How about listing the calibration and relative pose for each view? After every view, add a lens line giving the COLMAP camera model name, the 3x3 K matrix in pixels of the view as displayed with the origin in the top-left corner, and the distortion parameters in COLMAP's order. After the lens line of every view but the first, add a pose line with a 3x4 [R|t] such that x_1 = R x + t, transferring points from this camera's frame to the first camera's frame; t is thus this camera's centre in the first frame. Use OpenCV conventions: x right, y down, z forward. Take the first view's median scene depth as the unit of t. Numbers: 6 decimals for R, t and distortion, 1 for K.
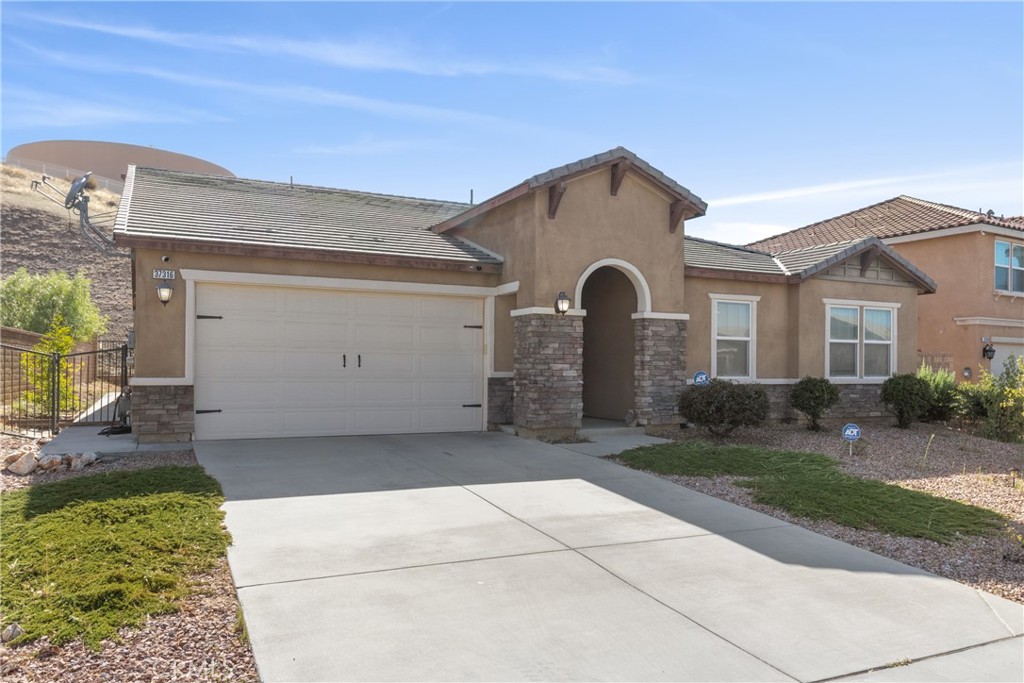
lens RADIAL K [[755.2, 0, 511.4], [0, 755.2, 348.2], [0, 0, 1]] dist [-0.008053, 0.002844]
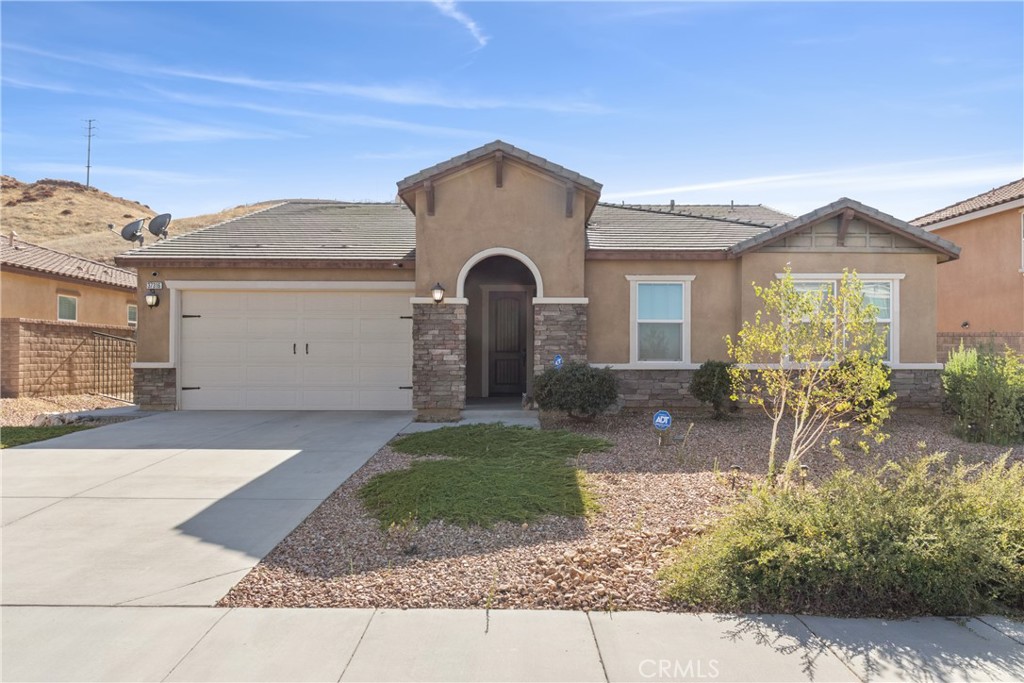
lens RADIAL K [[697.7, 0, 514.2], [0, 697.7, 342.7], [0, 0, 1]] dist [-0.004855, -0.001656]
pose [[0.899576, -0.015289, -0.436496, 0.571677], [0.015797, 0.999872, -0.002467, 0.015048], [0.436478, -0.004676, 0.899703, 0.141874]]
